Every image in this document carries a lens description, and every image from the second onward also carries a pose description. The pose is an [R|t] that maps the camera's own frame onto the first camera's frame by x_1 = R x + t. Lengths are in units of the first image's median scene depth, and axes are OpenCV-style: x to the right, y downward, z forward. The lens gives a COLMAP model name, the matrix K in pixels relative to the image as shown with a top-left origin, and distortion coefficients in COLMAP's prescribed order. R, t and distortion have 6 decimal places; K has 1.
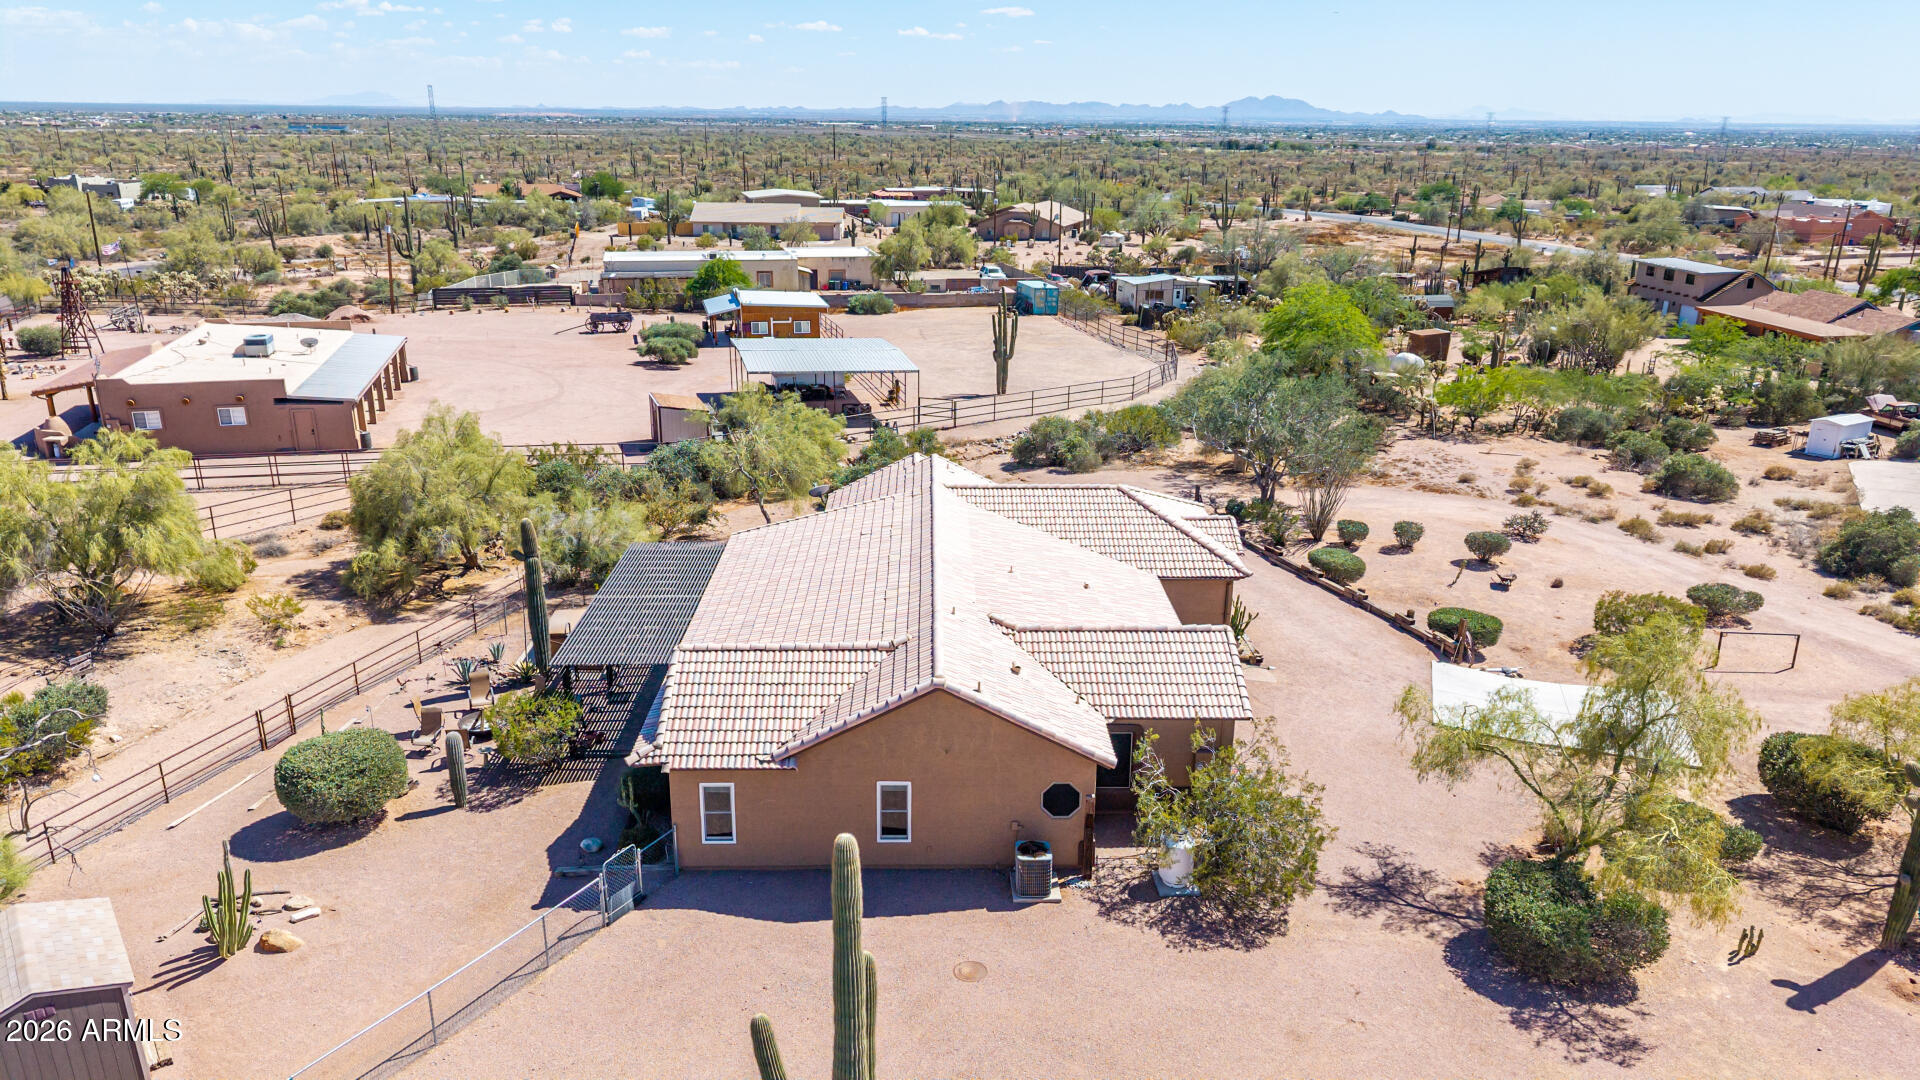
lens RADIAL K [[1282.2, 0, 950.5], [0, 1282.2, 539.2], [0, 0, 1]] dist [0.030840, -0.030515]
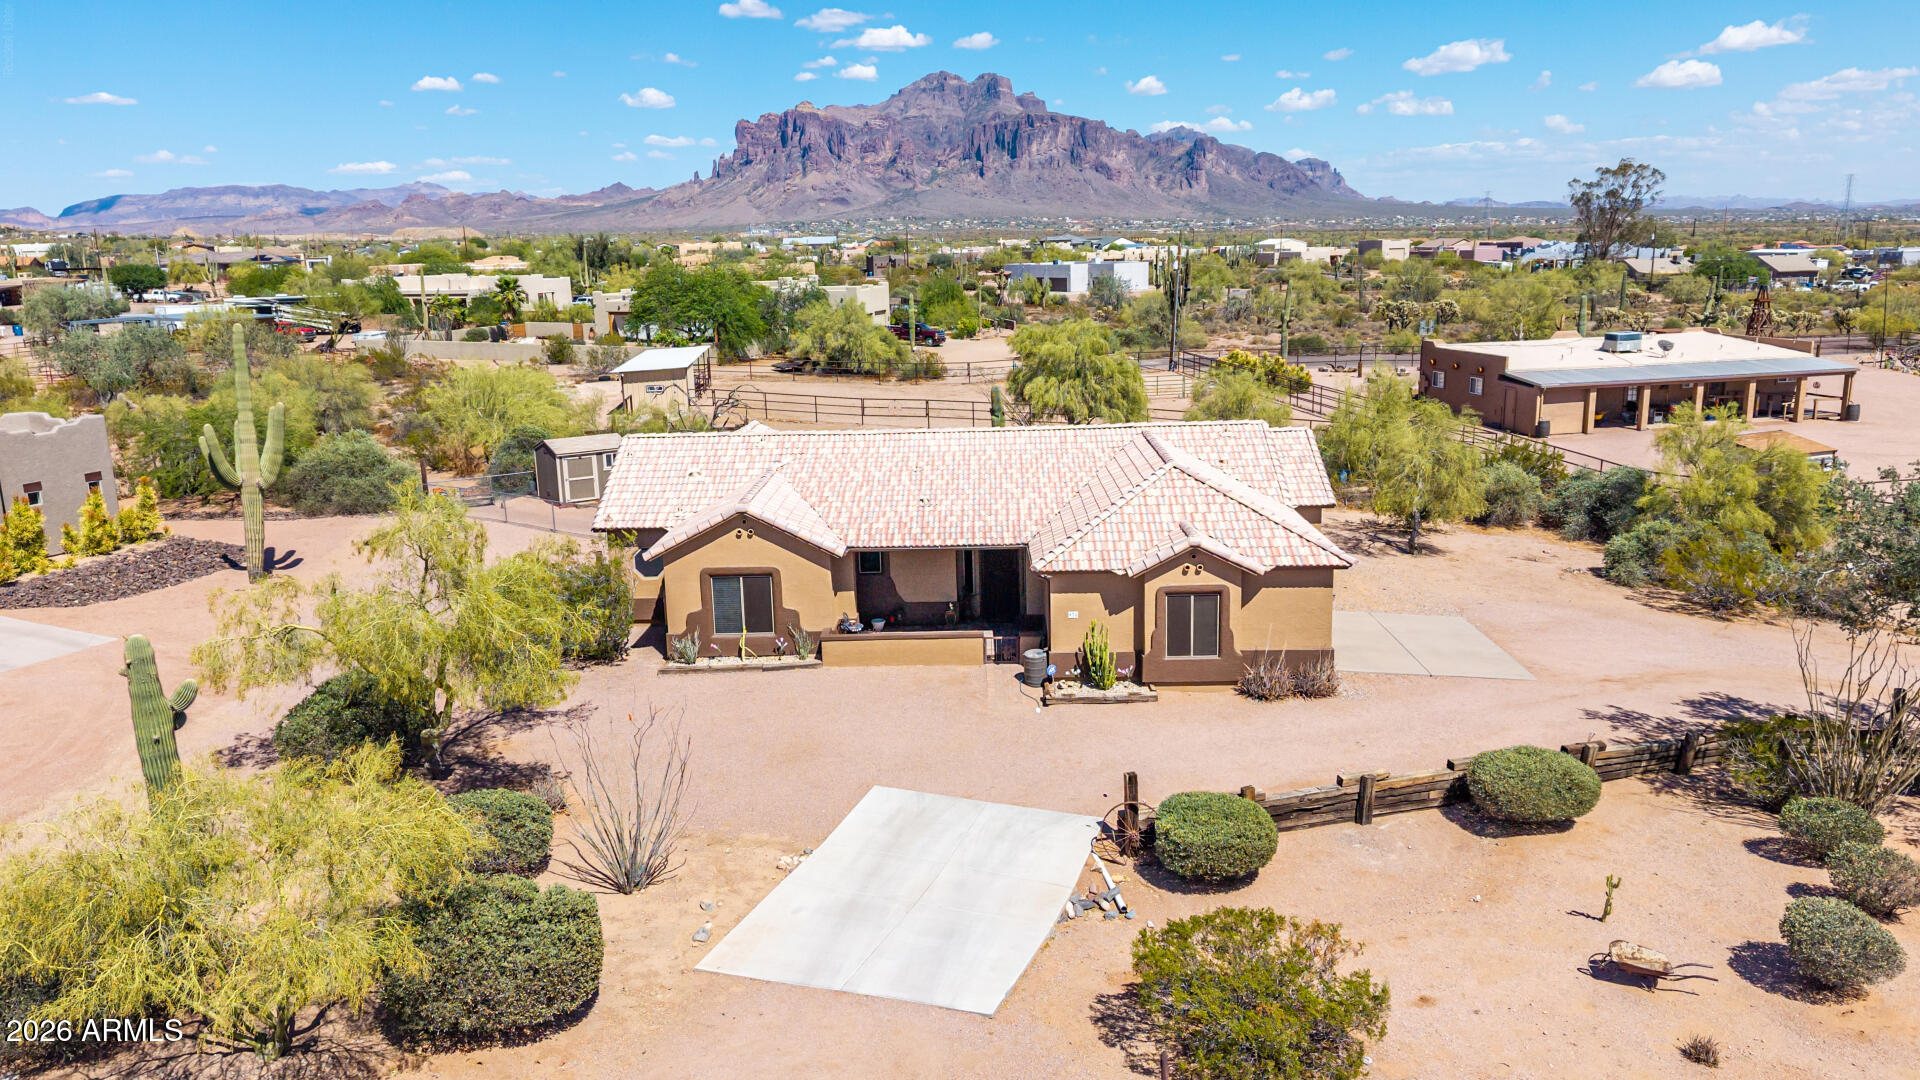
lens RADIAL K [[1367.9, 0, 960.3], [0, 1367.9, 545.2], [0, 0, 1]] dist [0.065532, -0.100614]
pose [[-0.035776, 0.208773, -0.977310, 1.245899], [-0.295993, 0.931843, 0.209896, -0.170322], [0.954520, 0.296786, 0.028457, 1.149041]]
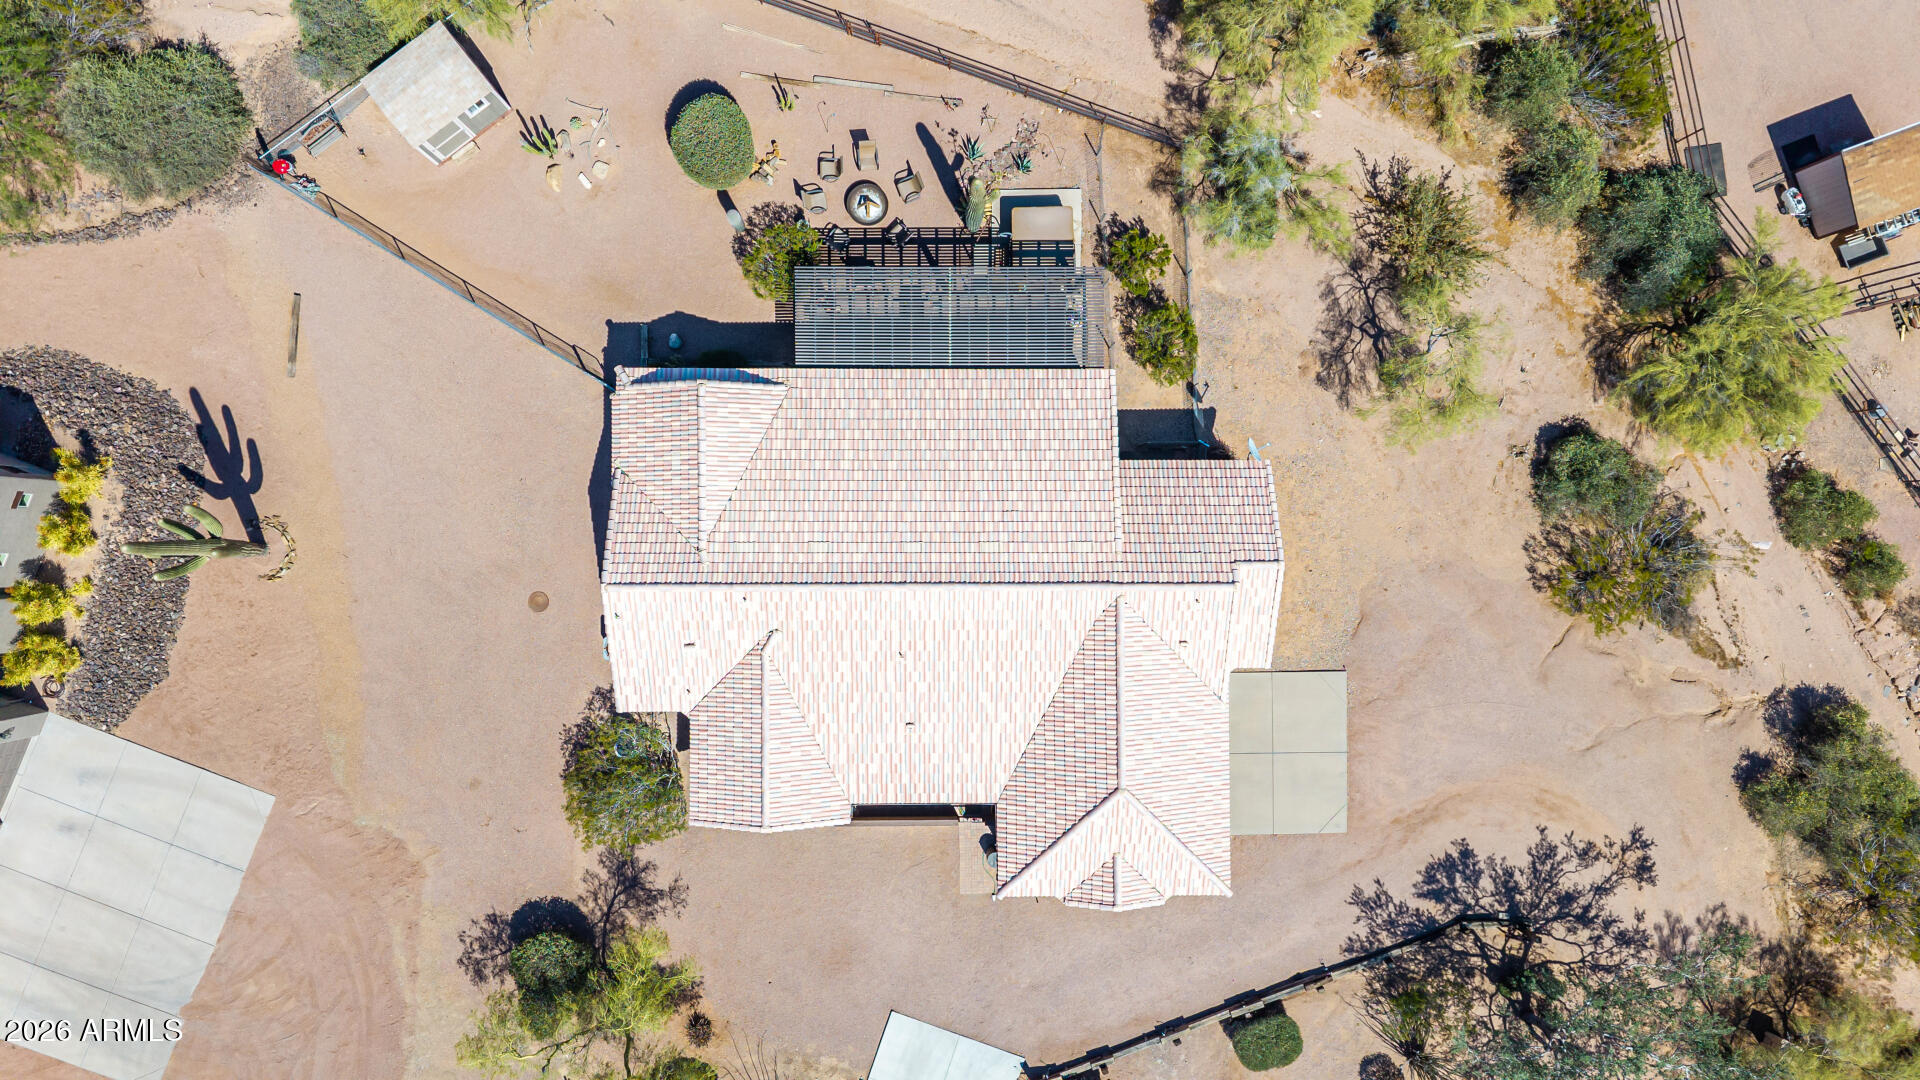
lens RADIAL K [[1297.7, 0, 954.4], [0, 1297.7, 550.3], [0, 0, 1]] dist [-0.002500, -0.000834]
pose [[-0.014084, 0.999691, -0.020486, -0.019679], [-0.342970, 0.014415, 0.939236, -1.141550], [0.939241, 0.020254, 0.342661, 0.752198]]
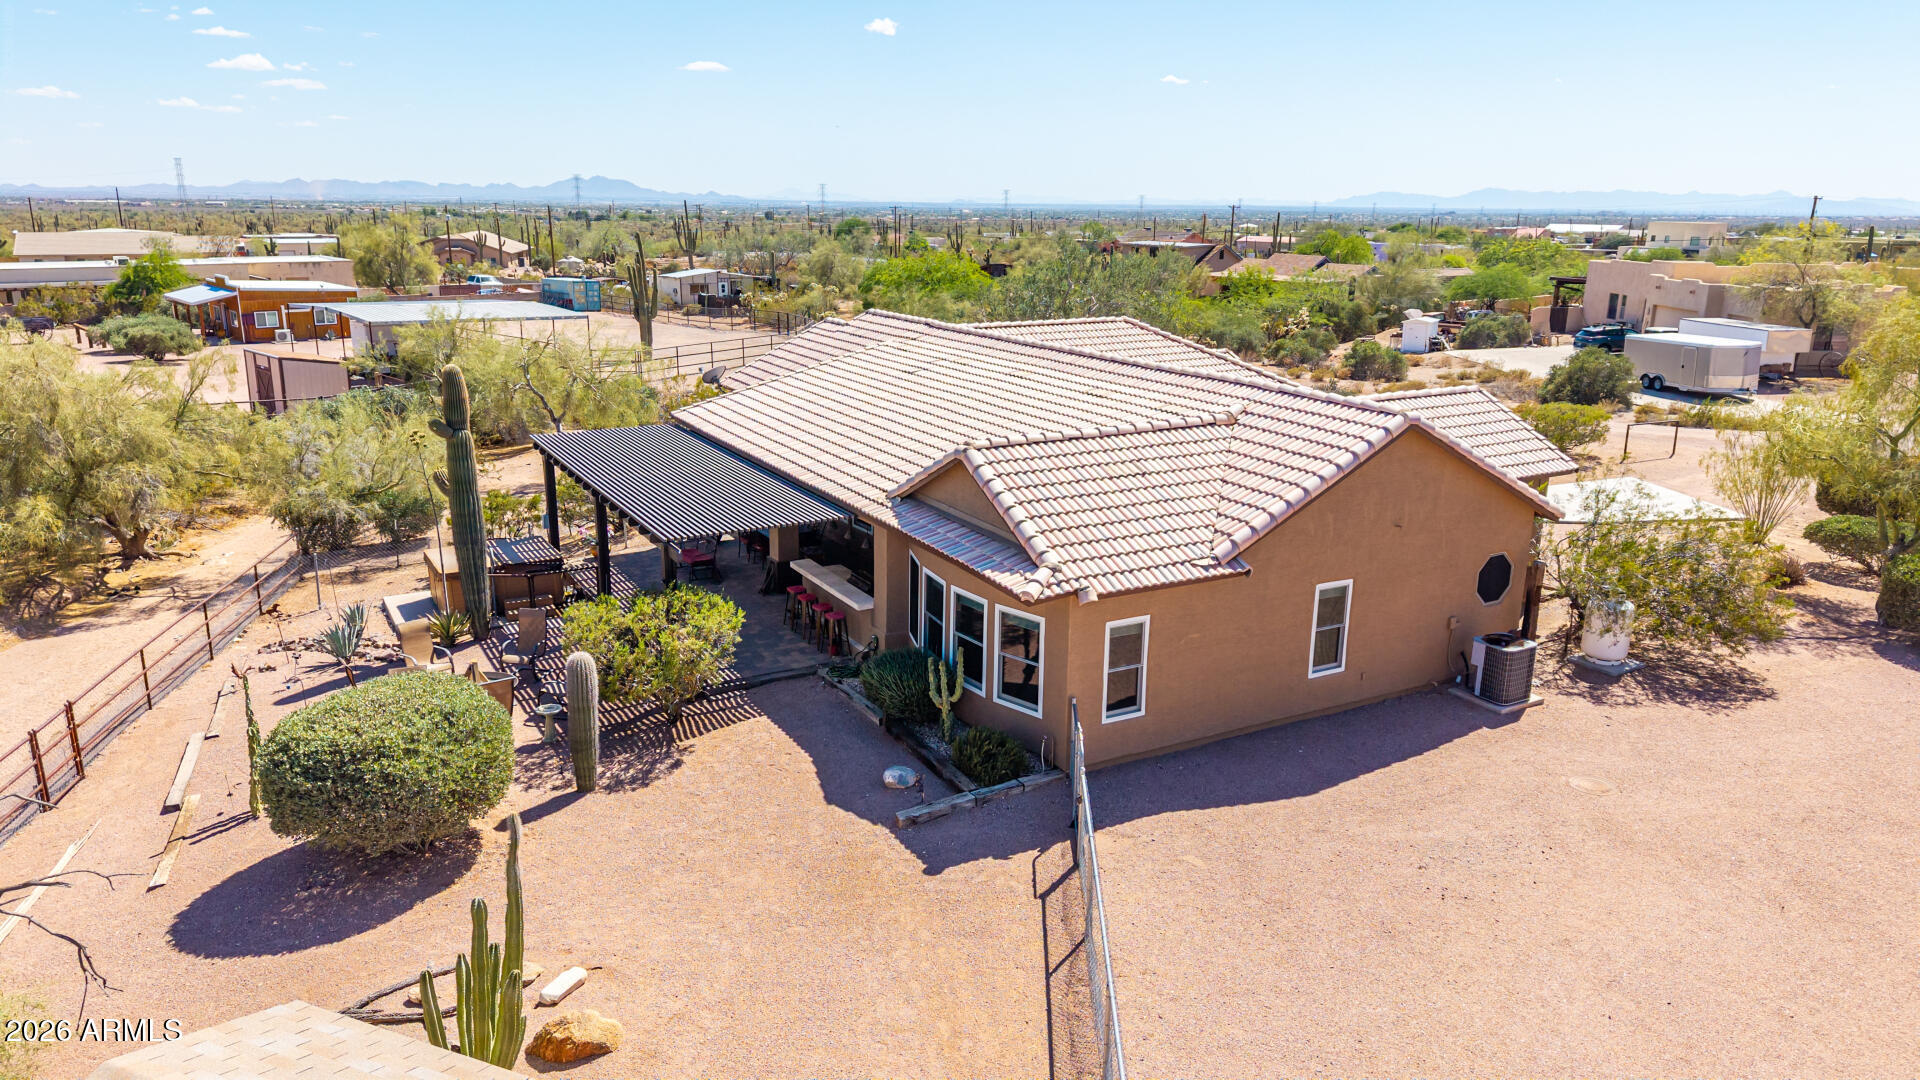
lens RADIAL K [[1282.2, 0, 950.5], [0, 1282.2, 539.2], [0, 0, 1]] dist [0.030840, -0.030515]
pose [[0.882526, -0.122217, 0.454104, -0.482671], [0.147560, 0.988838, -0.020641, 0.133788], [-0.446512, 0.085223, 0.890710, 0.417163]]
